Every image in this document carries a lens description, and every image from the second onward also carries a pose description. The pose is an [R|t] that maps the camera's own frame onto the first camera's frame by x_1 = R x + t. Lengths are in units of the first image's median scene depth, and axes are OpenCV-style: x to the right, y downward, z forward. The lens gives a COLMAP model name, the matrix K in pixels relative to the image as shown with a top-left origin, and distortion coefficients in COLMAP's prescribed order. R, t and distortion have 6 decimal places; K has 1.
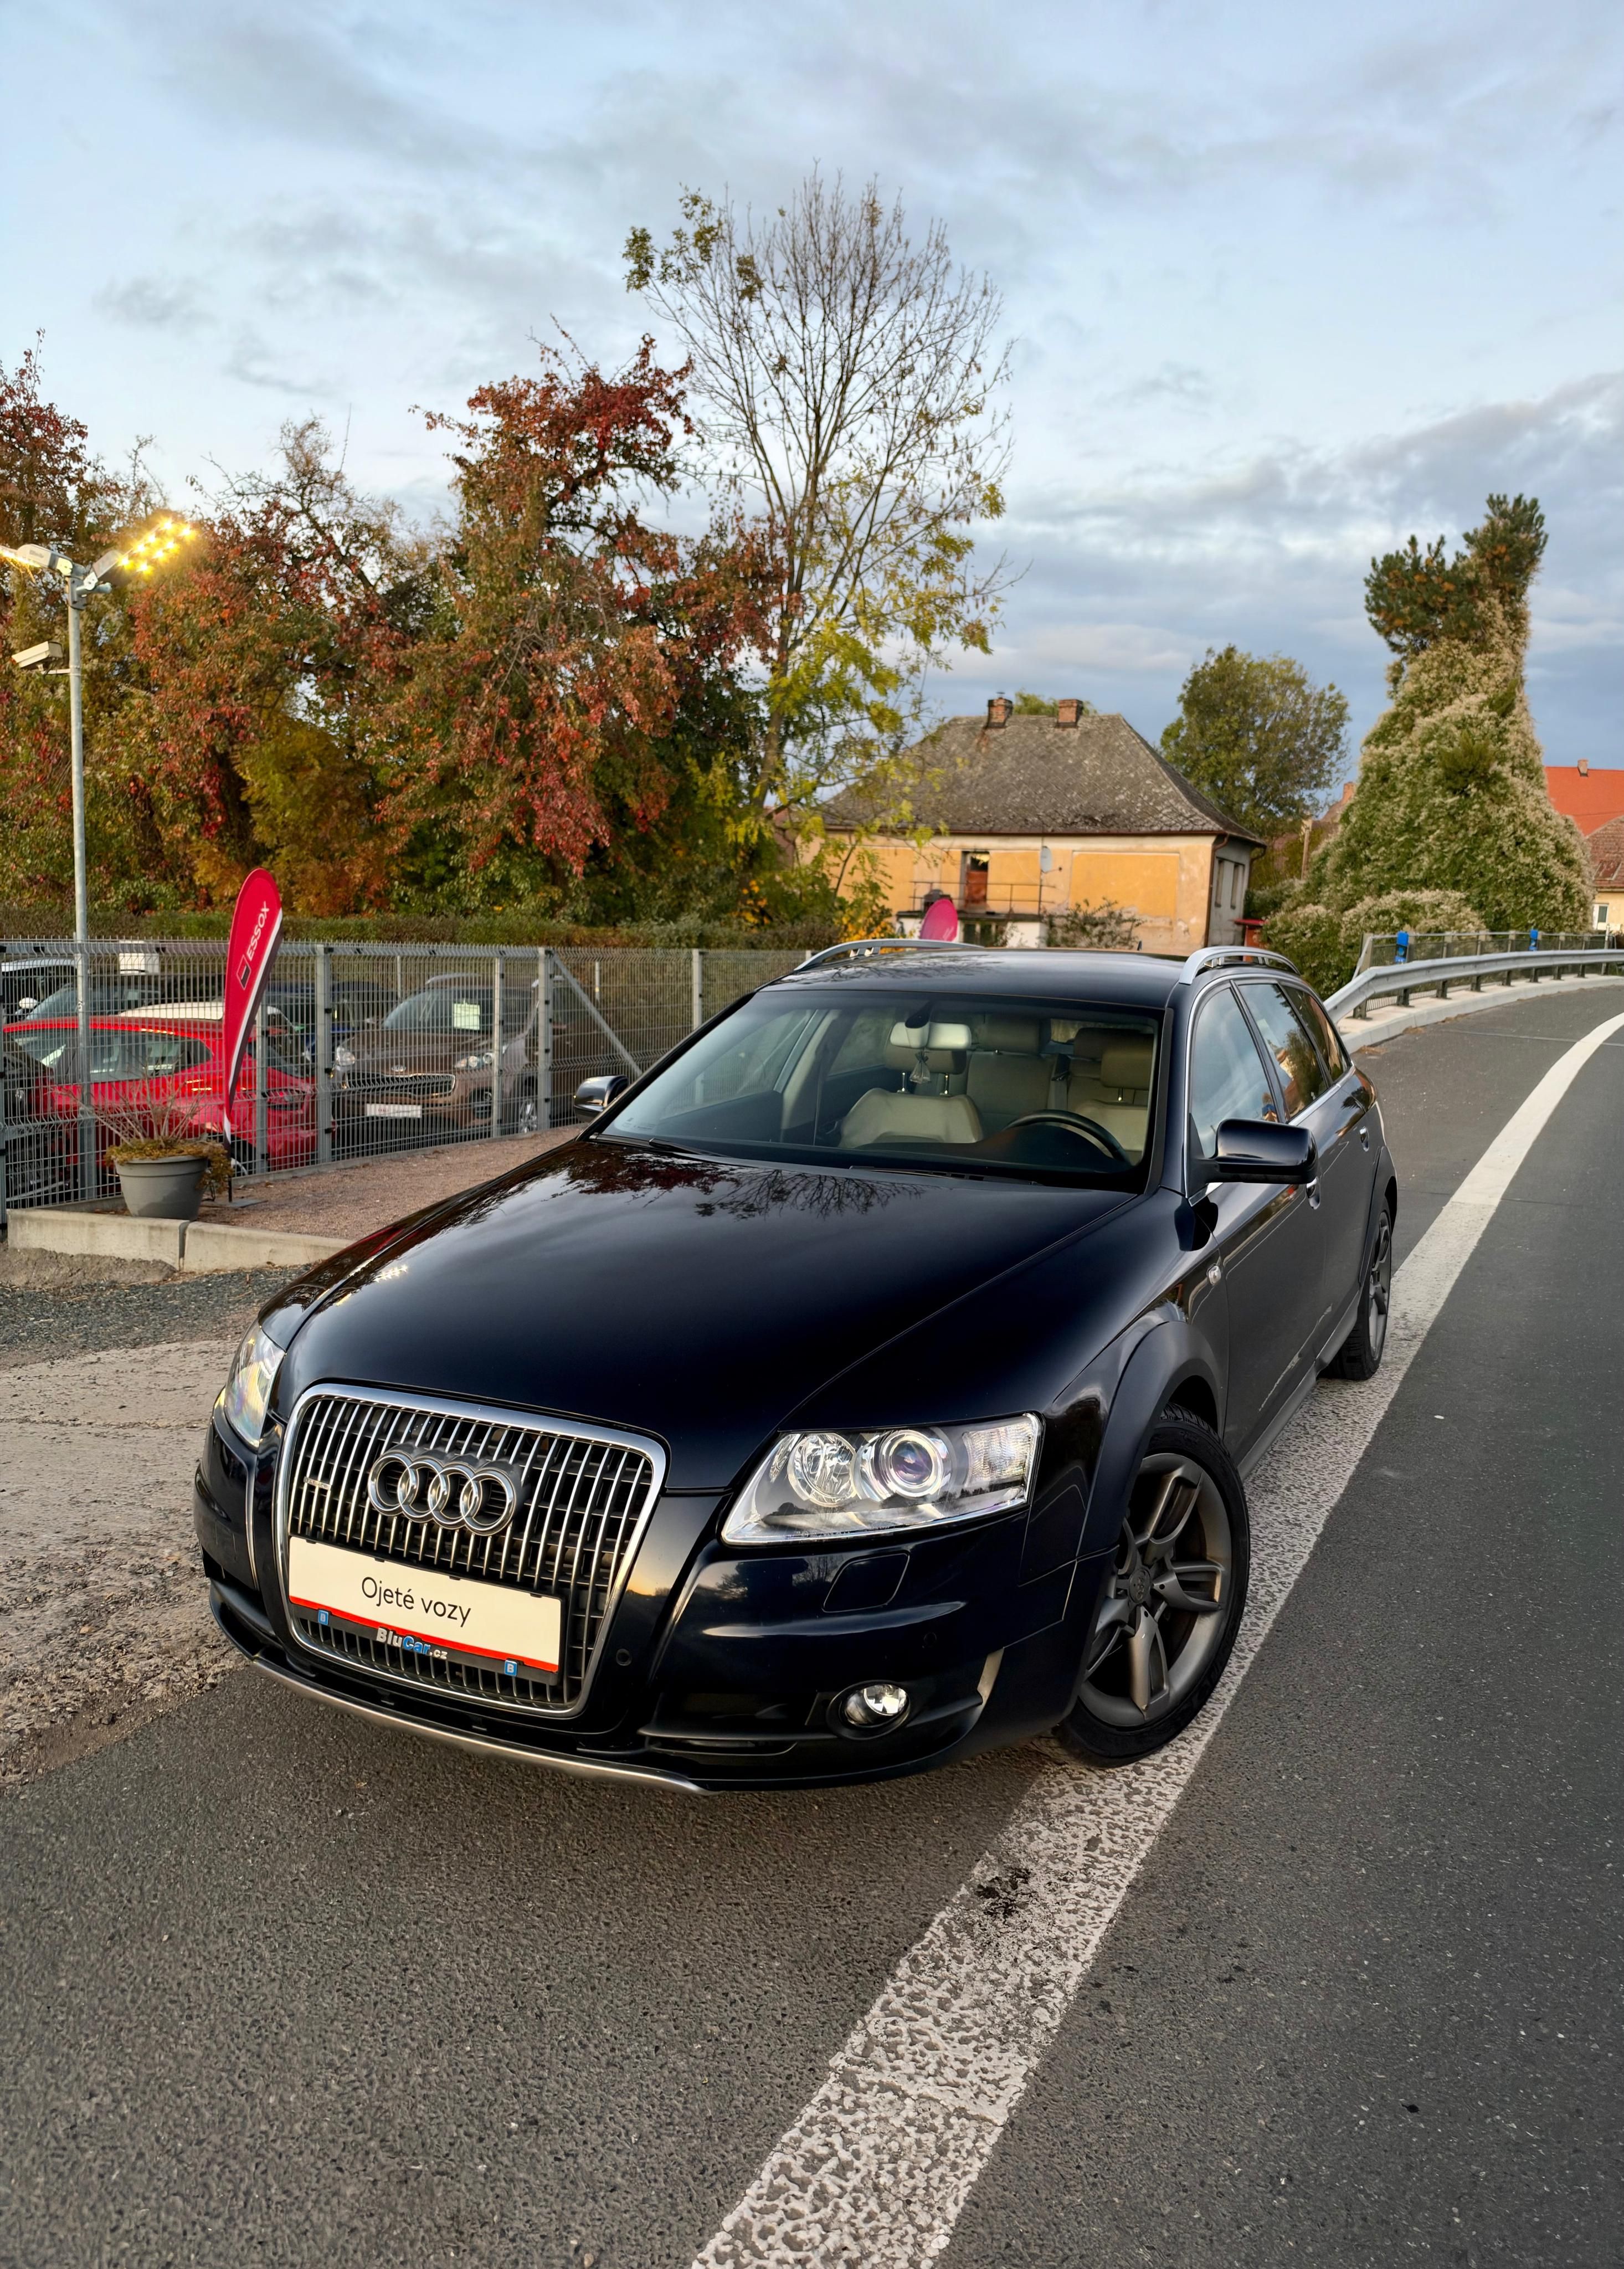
lens RADIAL K [[1642.7, 0, 855.0], [0, 1642.7, 1155.6], [0, 0, 1]] dist [0.000469, -0.043857]
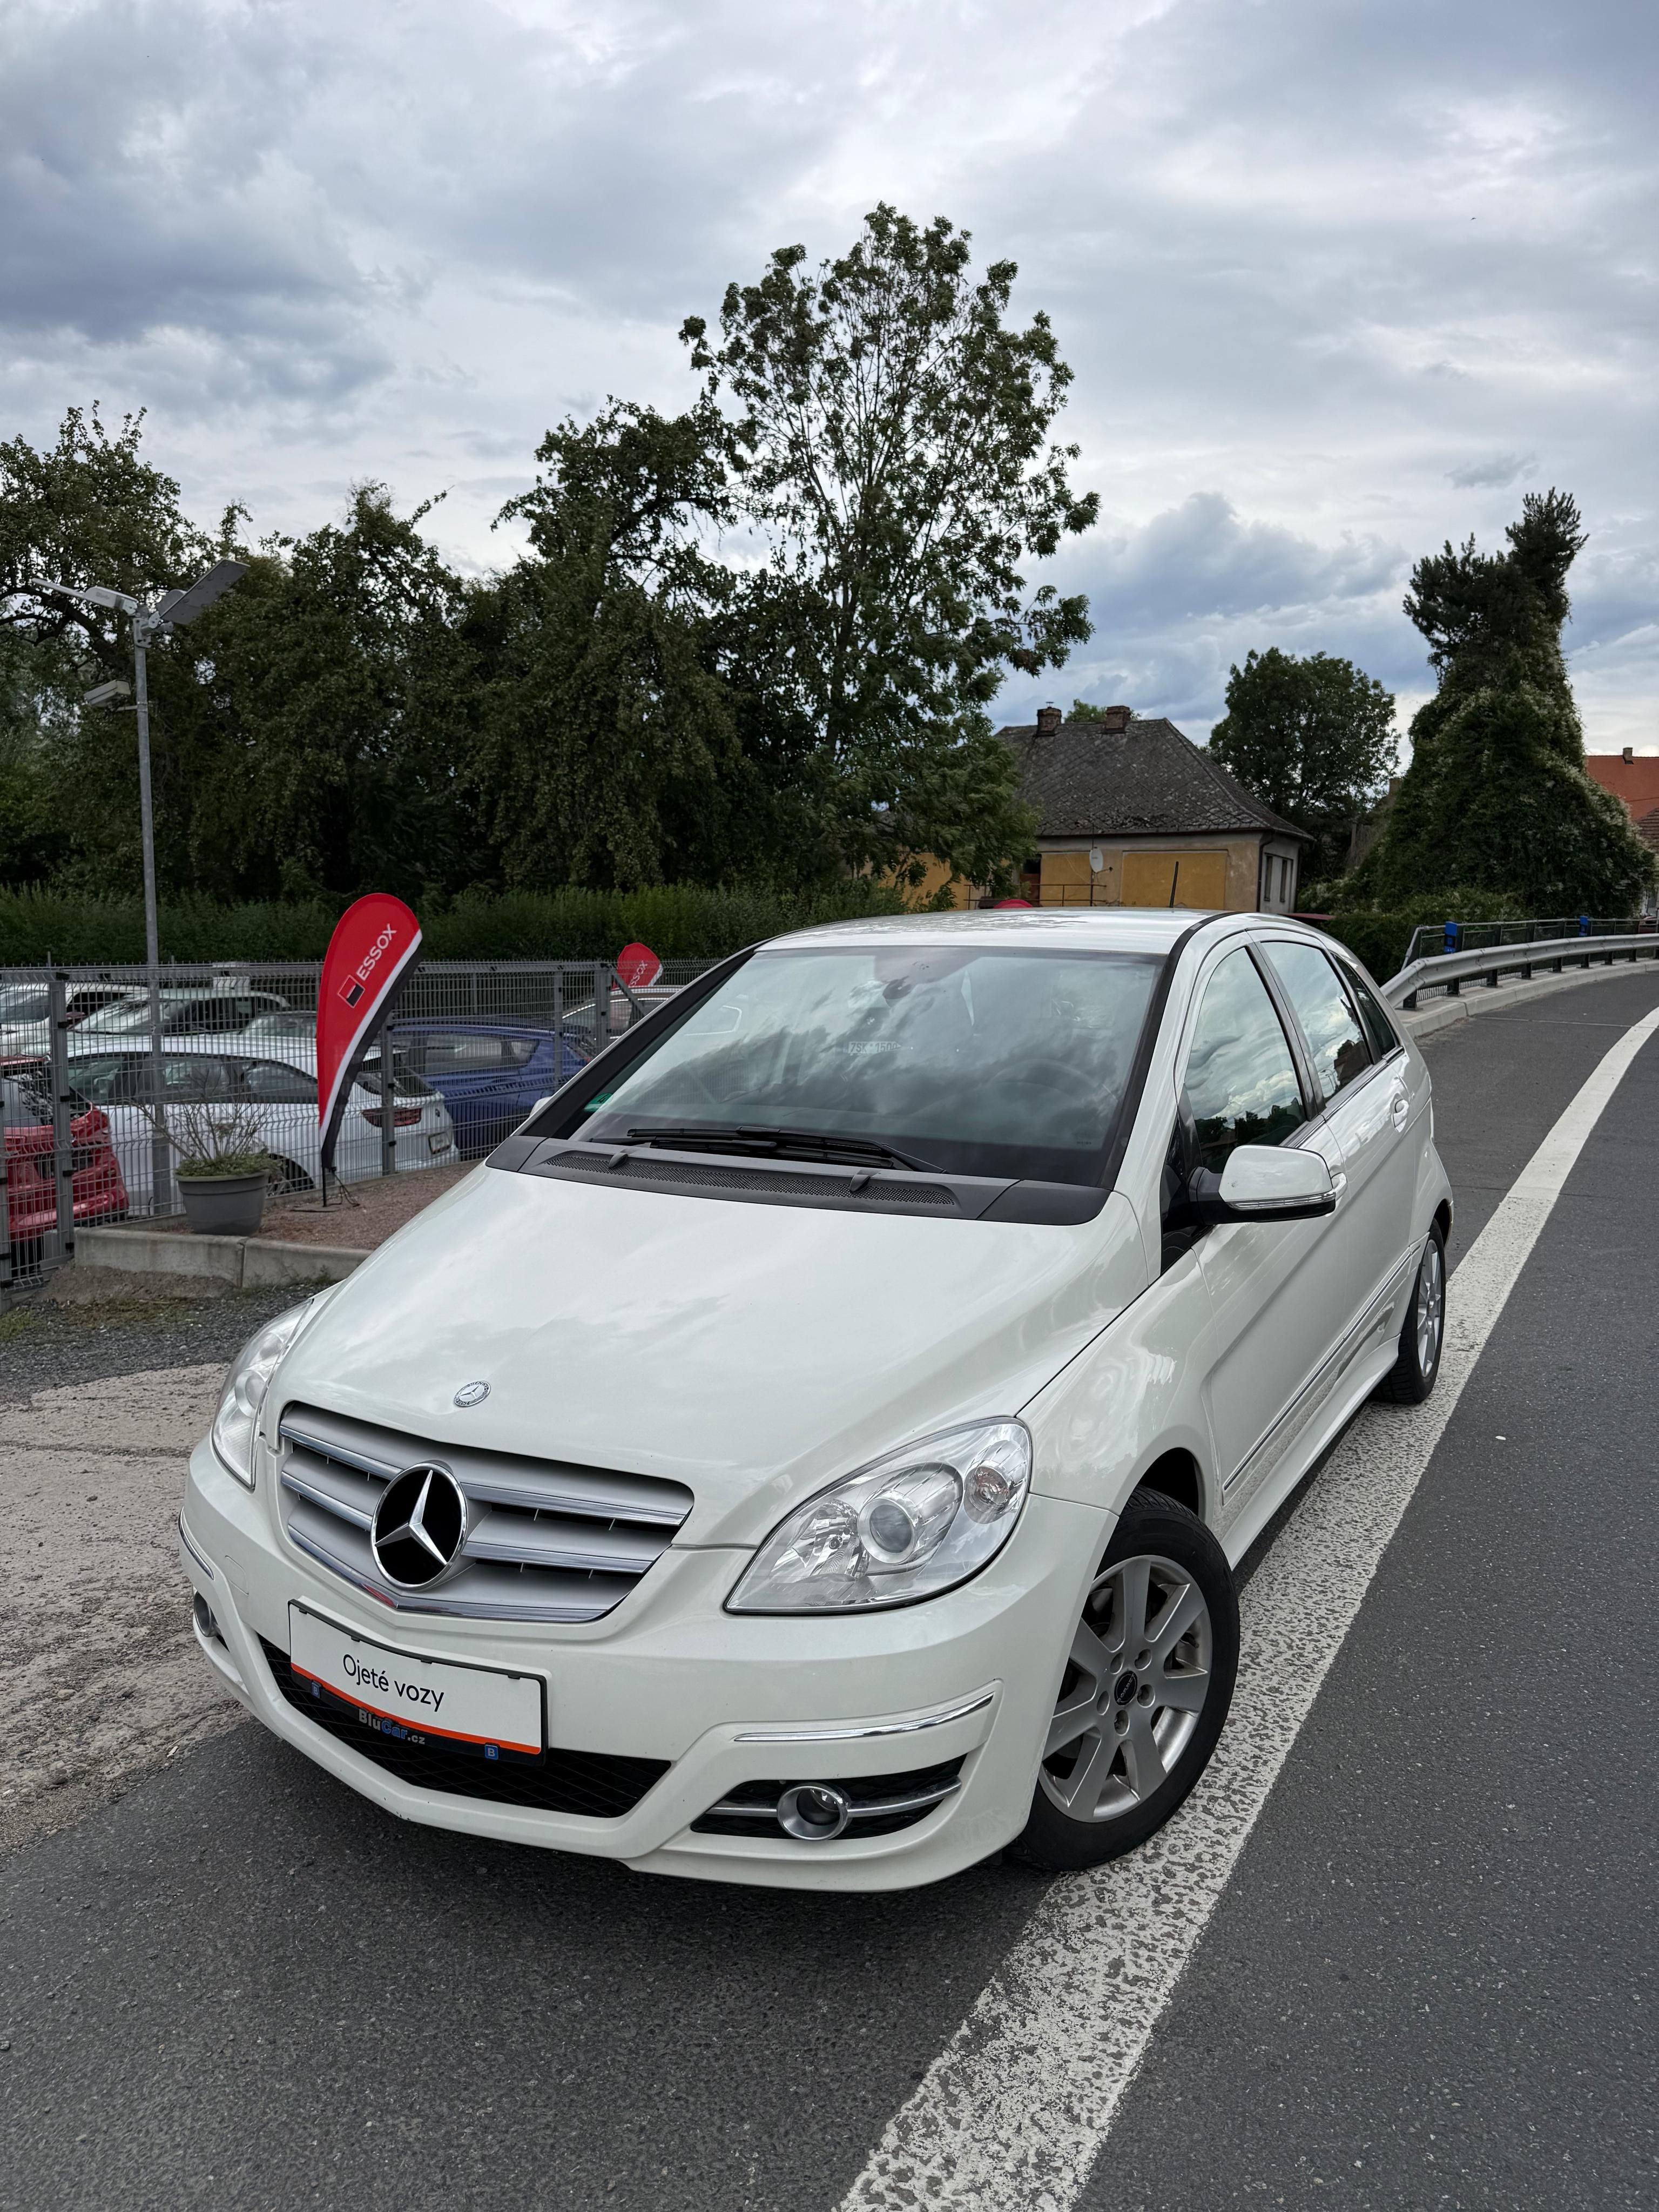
lens RADIAL K [[1571.2, 0, 832.8], [0, 1571.2, 1087.6], [0, 0, 1]] dist [0.003191, -0.003421]
pose [[0.998170, -0.021216, -0.056631, 0.041339], [0.018981, 0.999031, -0.039716, -0.020381], [0.057419, 0.038569, 0.997605, 0.100110]]
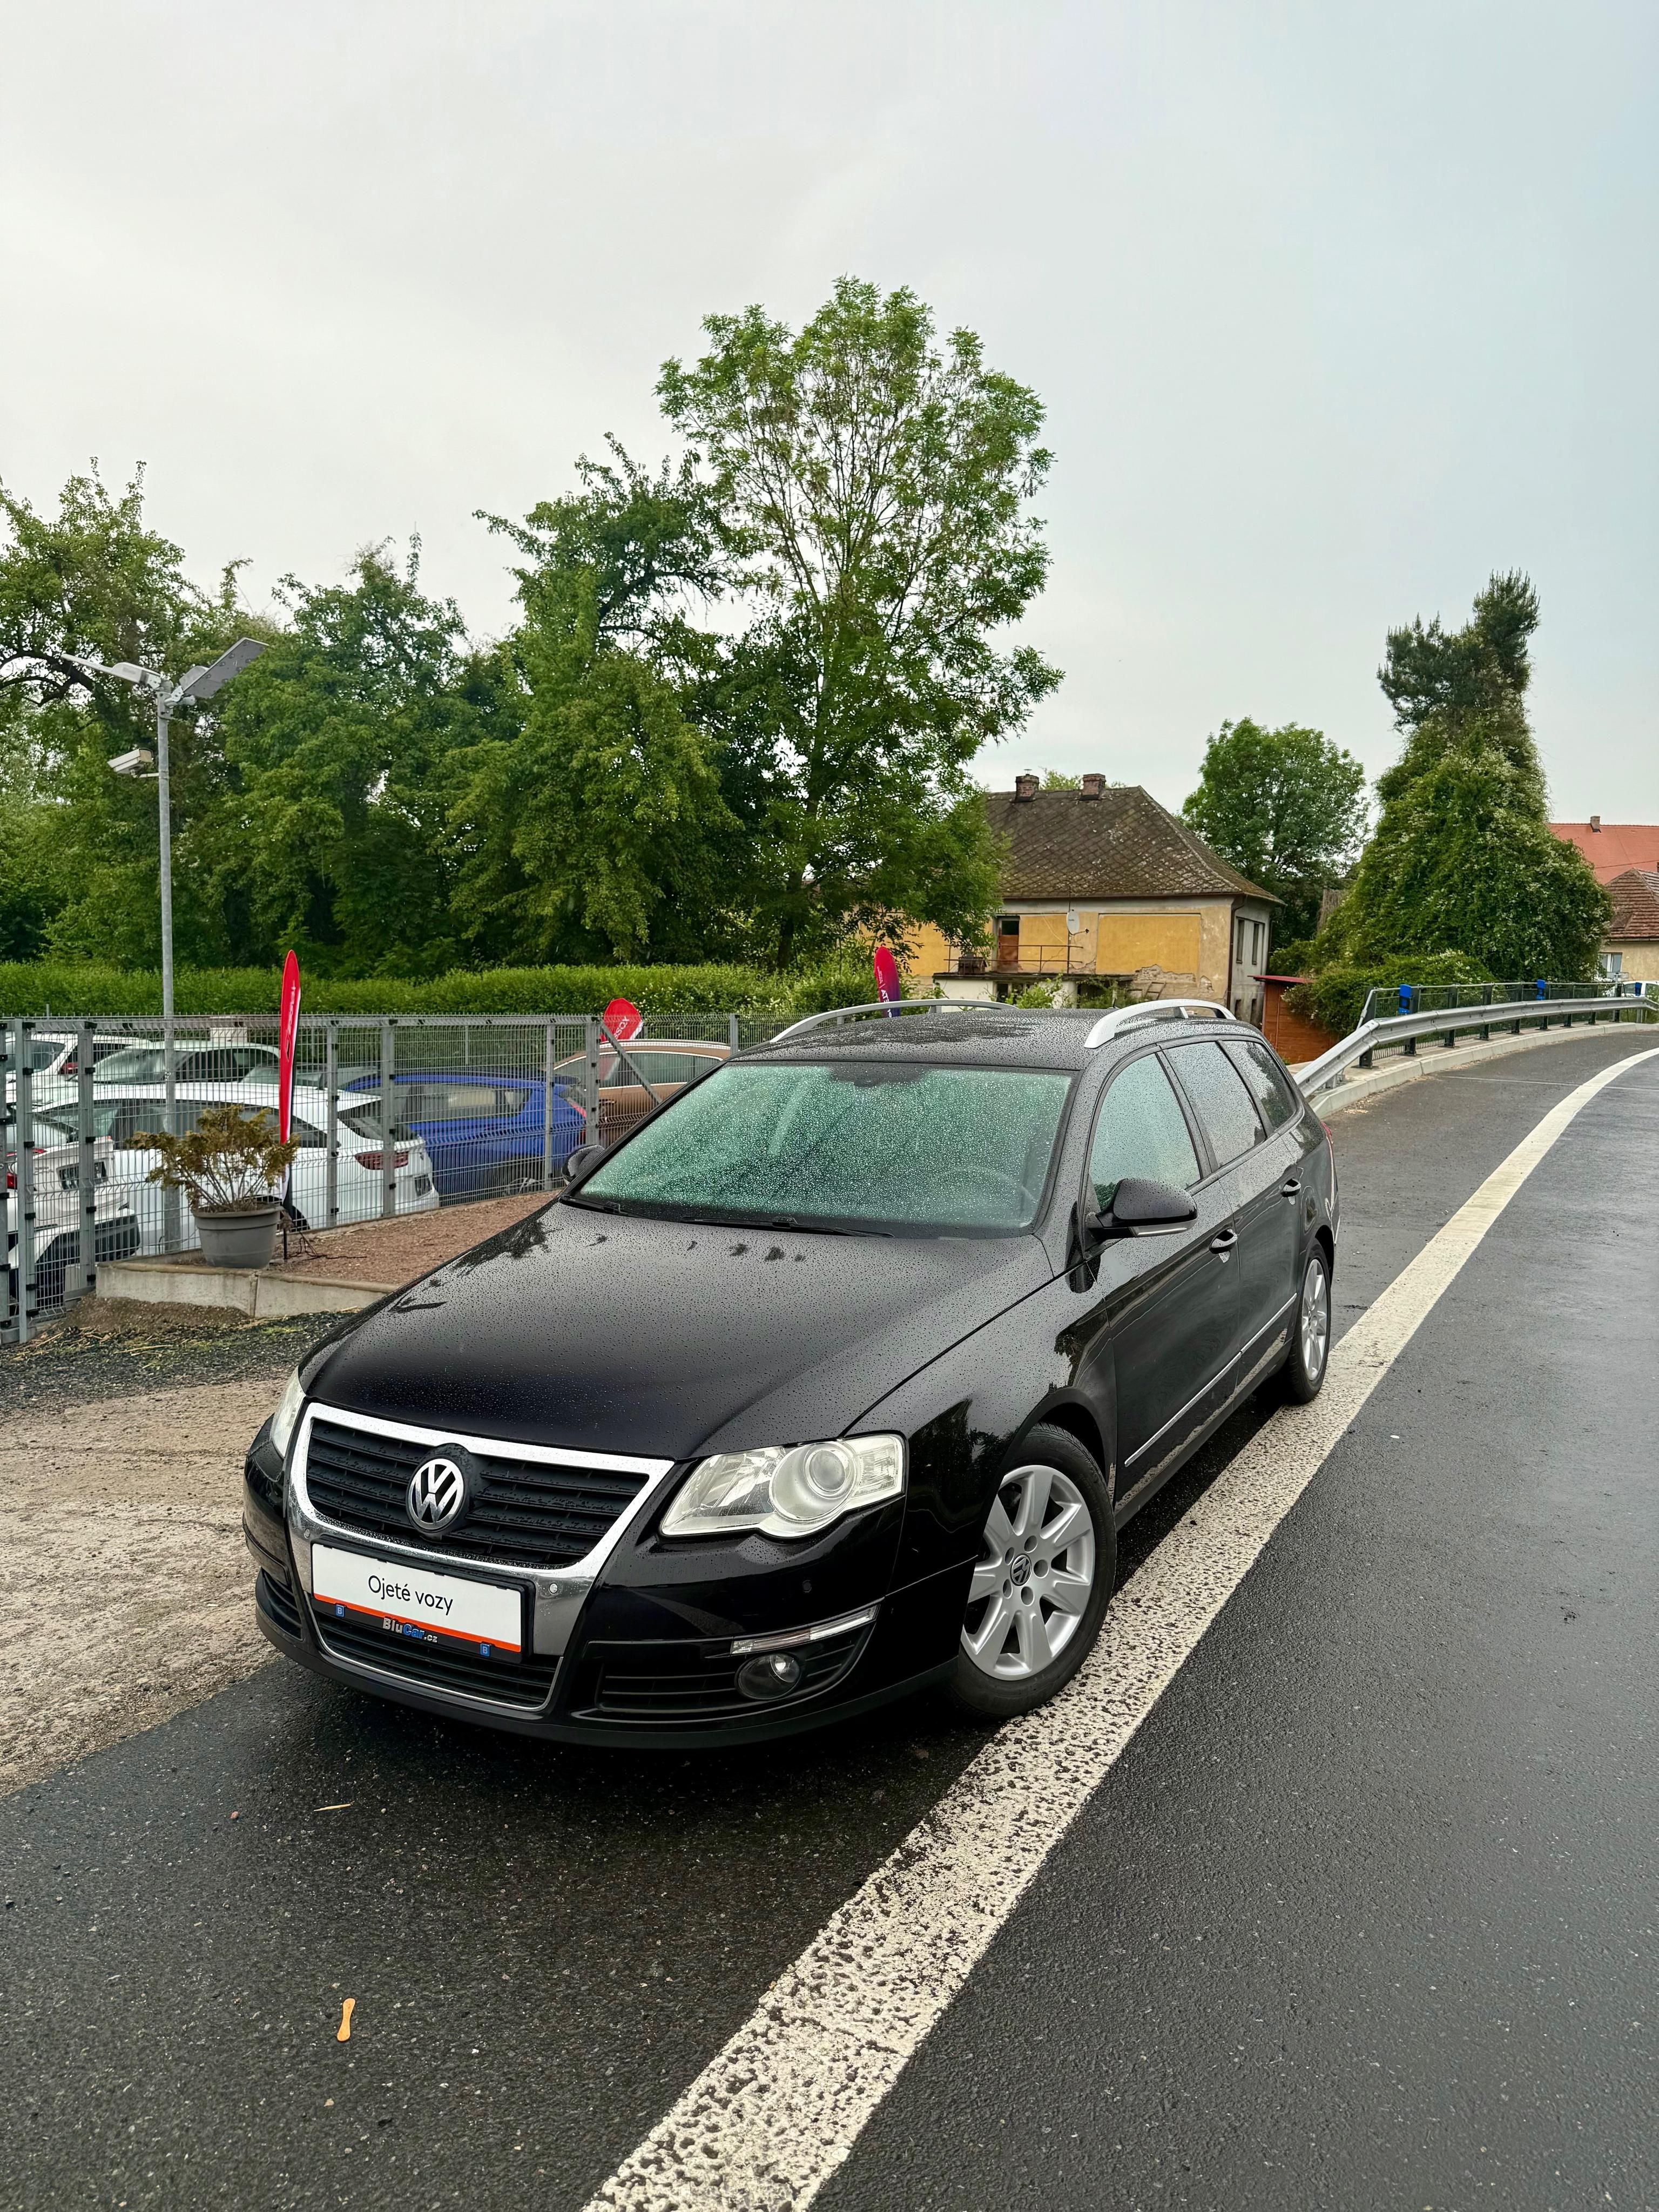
lens RADIAL K [[1562.1, 0, 834.7], [0, 1562.1, 1112.7], [0, 0, 1]] dist [0.006113, -0.021565]
pose [[0.998920, -0.016518, -0.043424, 0.059811], [0.013871, 0.998067, -0.060572, 0.008368], [0.044340, 0.059904, 0.997219, -0.065323]]
